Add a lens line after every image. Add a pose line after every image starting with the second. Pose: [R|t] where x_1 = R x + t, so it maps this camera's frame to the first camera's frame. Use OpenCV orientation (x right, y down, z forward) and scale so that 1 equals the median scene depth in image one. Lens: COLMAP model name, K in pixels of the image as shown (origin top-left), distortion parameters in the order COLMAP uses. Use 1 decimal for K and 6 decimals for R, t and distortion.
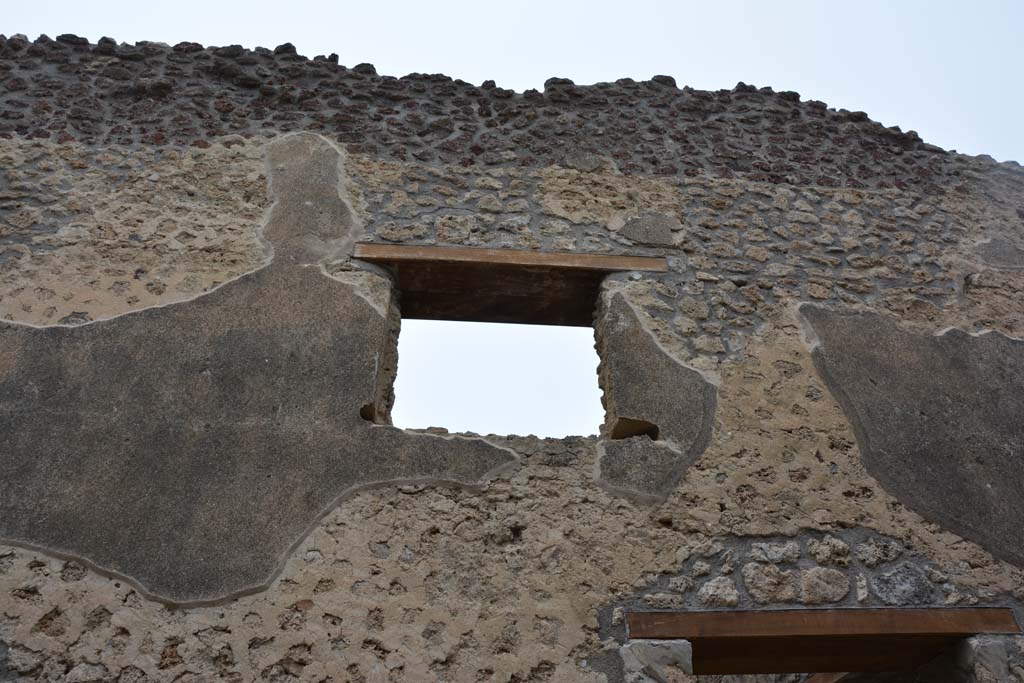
lens RADIAL K [[790.6, 0, 512.0], [0, 790.6, 341.5], [0, 0, 1]] dist [-0.164332, 0.116373]
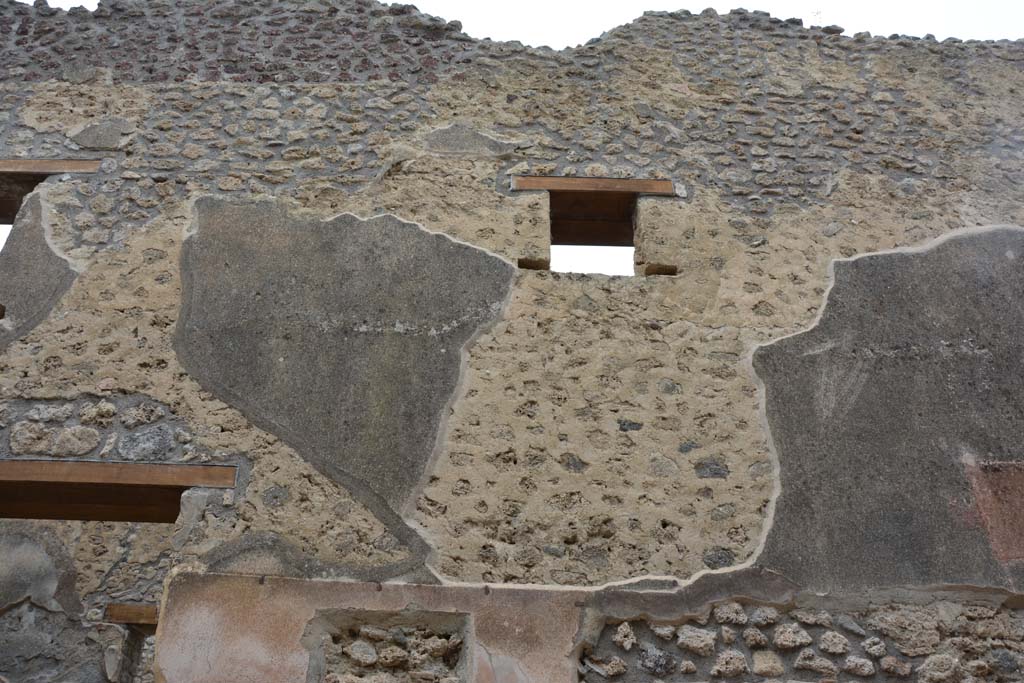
lens RADIAL K [[790.6, 0, 512.0], [0, 790.6, 341.5], [0, 0, 1]] dist [-0.164332, 0.116373]
pose [[0.999252, -0.013319, -0.036307, 0.823193], [0.017235, 0.993810, 0.109748, 0.041735], [0.034620, -0.110292, 0.993296, -0.070522]]
